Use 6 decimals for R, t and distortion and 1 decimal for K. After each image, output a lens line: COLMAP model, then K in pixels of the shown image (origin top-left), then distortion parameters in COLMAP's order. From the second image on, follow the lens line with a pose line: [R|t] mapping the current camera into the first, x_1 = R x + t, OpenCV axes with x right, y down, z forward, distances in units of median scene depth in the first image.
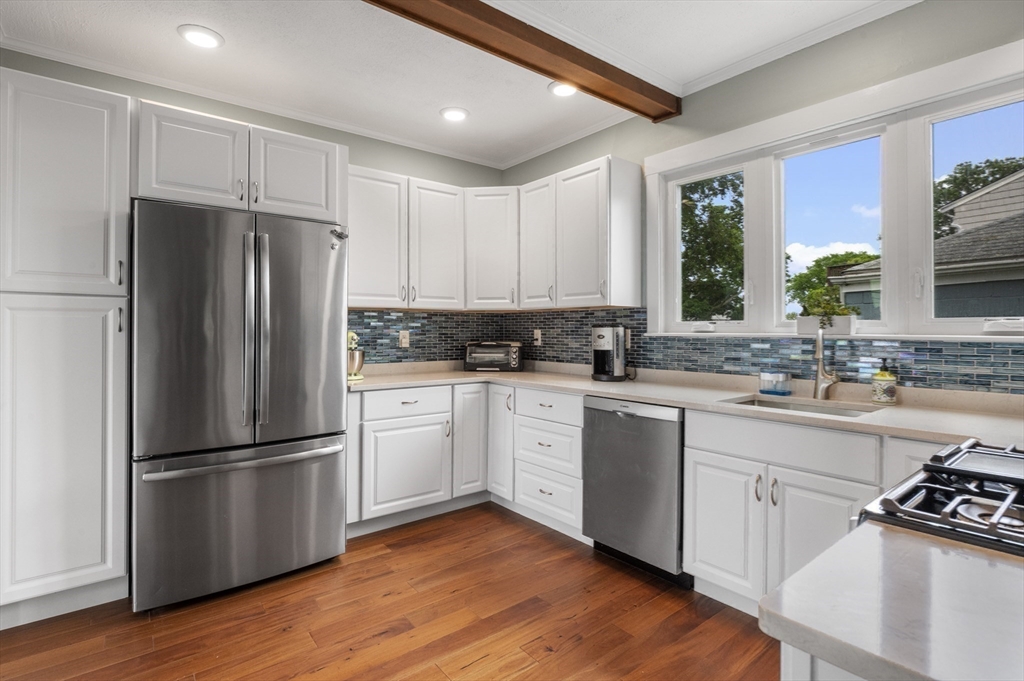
lens RADIAL K [[504.7, 0, 514.1], [0, 504.7, 334.5], [0, 0, 1]] dist [-0.001323, 0.000132]
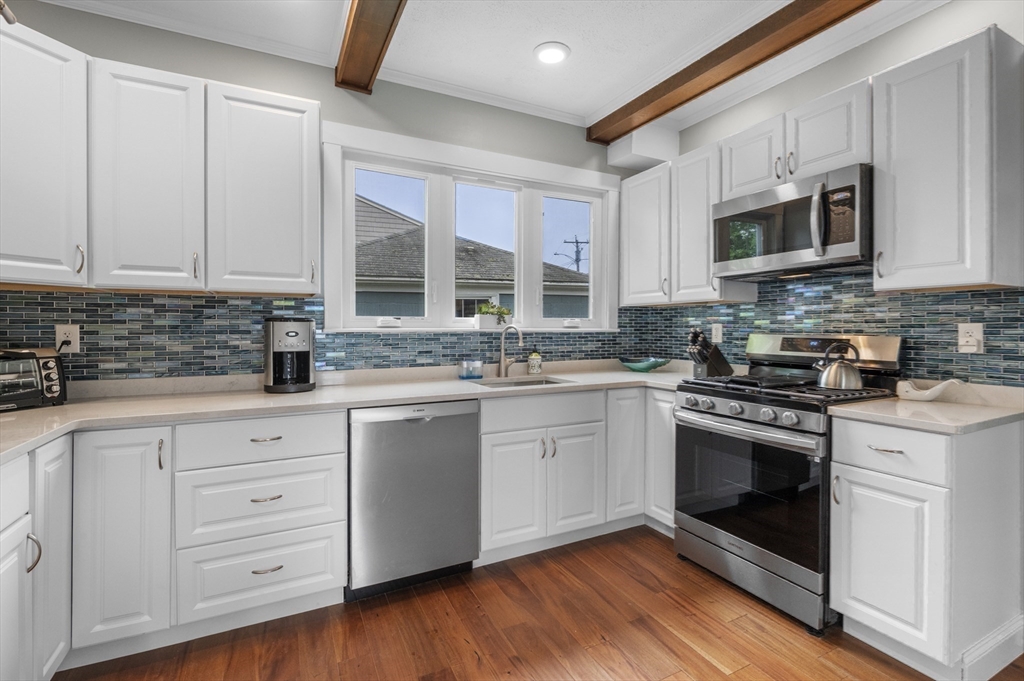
lens RADIAL K [[478.0, 0, 514.8], [0, 478.0, 334.1], [0, 0, 1]] dist [-0.004805, -0.000750]
pose [[0.197608, -0.017663, 0.980122, -0.505024], [0.007889, 0.999834, 0.016428, -0.005172], [-0.980249, 0.004486, 0.197715, 0.583637]]
